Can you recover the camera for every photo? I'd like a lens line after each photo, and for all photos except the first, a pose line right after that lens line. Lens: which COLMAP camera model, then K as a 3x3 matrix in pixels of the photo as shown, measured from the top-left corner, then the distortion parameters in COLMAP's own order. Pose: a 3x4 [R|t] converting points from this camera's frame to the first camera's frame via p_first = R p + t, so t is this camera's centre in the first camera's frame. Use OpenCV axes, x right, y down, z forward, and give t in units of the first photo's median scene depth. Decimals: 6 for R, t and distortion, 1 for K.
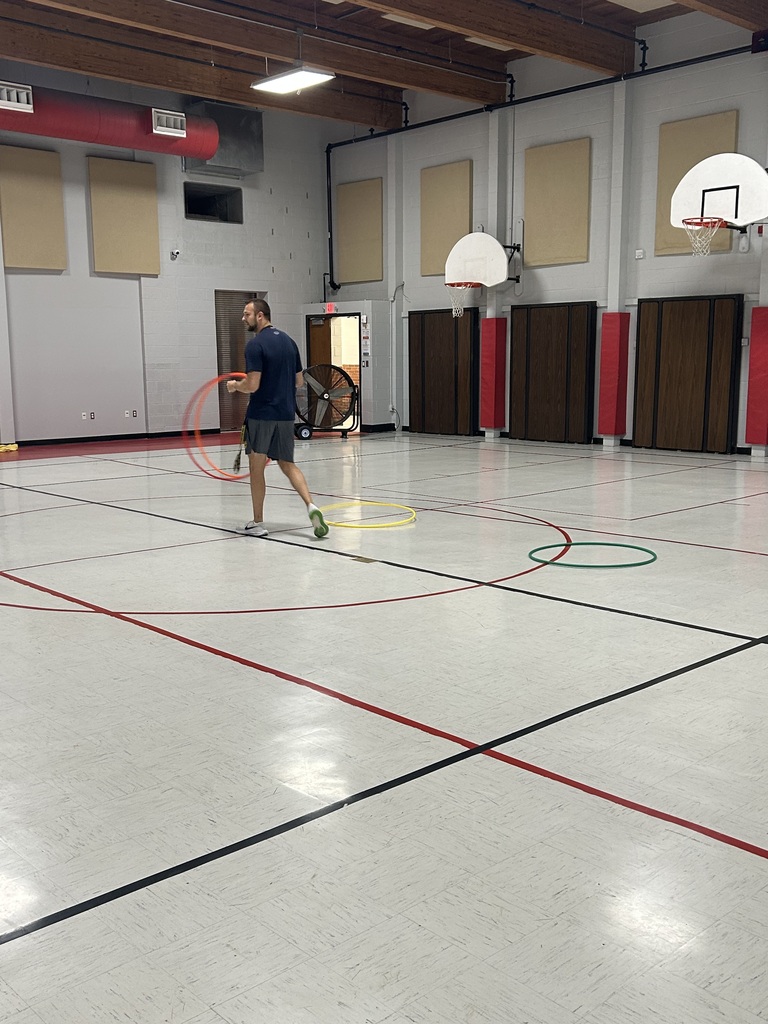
lens RADIAL K [[1032.0, 0, 380.2], [0, 1032.0, 512.1], [0, 0, 1]] dist [0.014703, 0.000000]
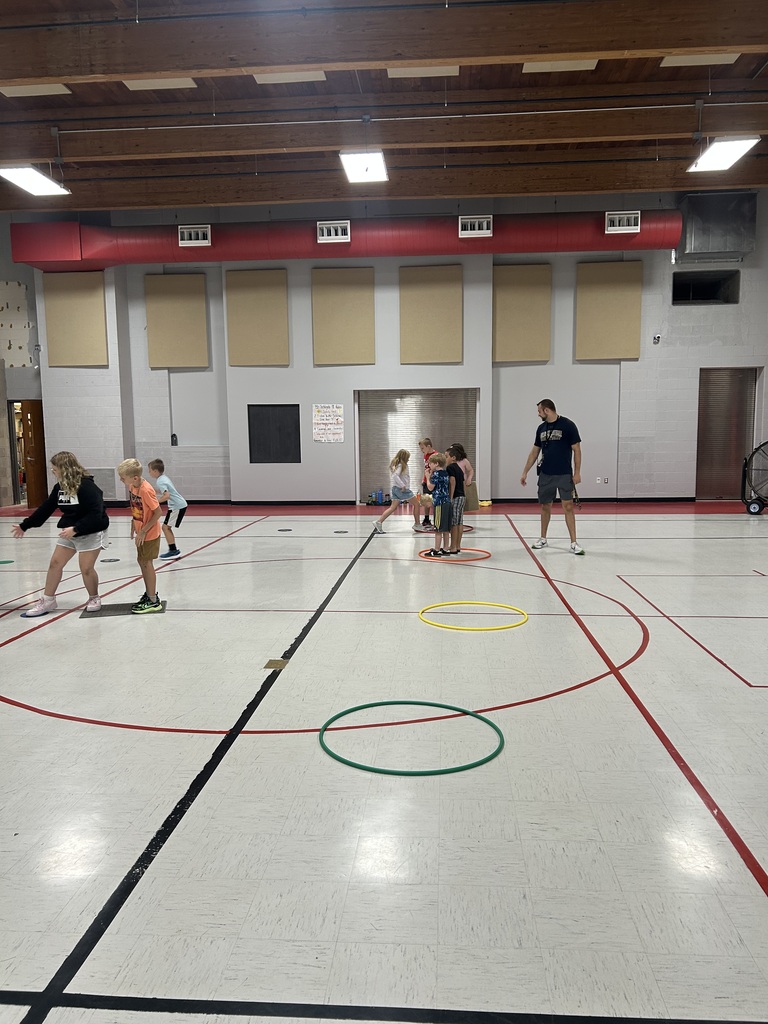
lens RADIAL K [[775.8, 0, 391.3], [0, 775.8, 518.8], [0, 0, 1]] dist [0.027801, -0.012649]
pose [[0.692594, 0.080419, -0.716831, 0.222010], [-0.102982, 0.994610, 0.012083, -0.039139], [0.713939, 0.065452, 0.697142, 0.231896]]
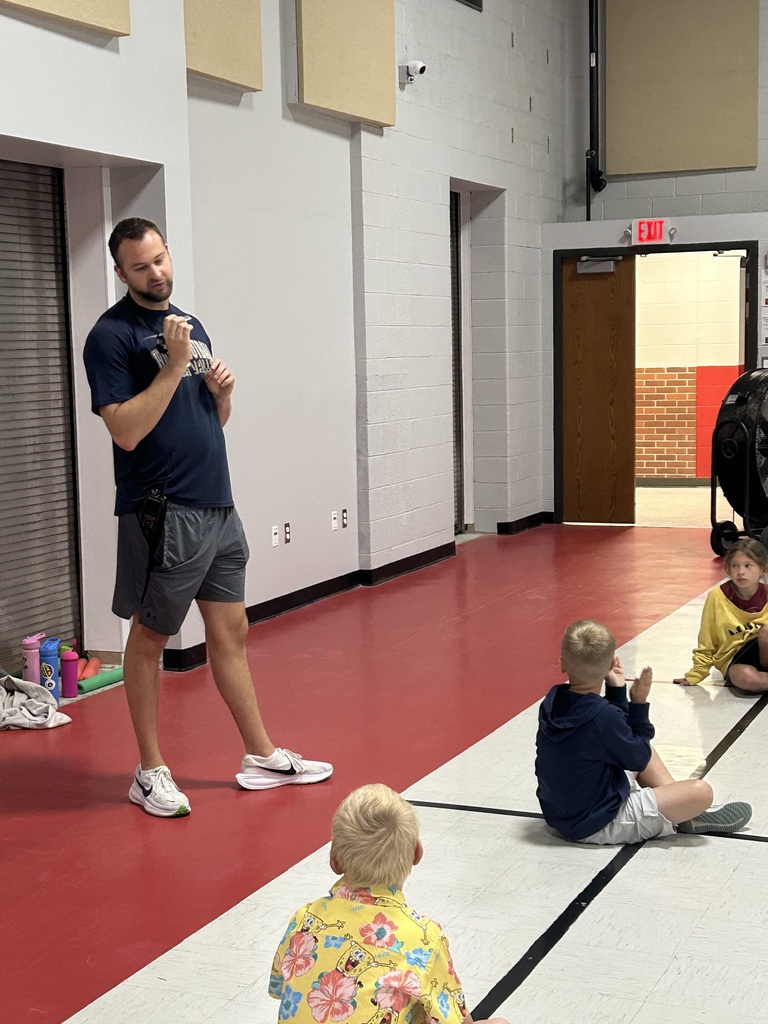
lens RADIAL K [[1669.1, 0, 383.9], [0, 1669.1, 512.9], [0, 0, 1]] dist [0.030480, 0.000000]
pose [[0.908576, -0.054768, 0.414115, -0.467233], [0.079572, 0.995907, -0.042871, -0.072761], [-0.410072, 0.071903, 0.909215, 0.490770]]
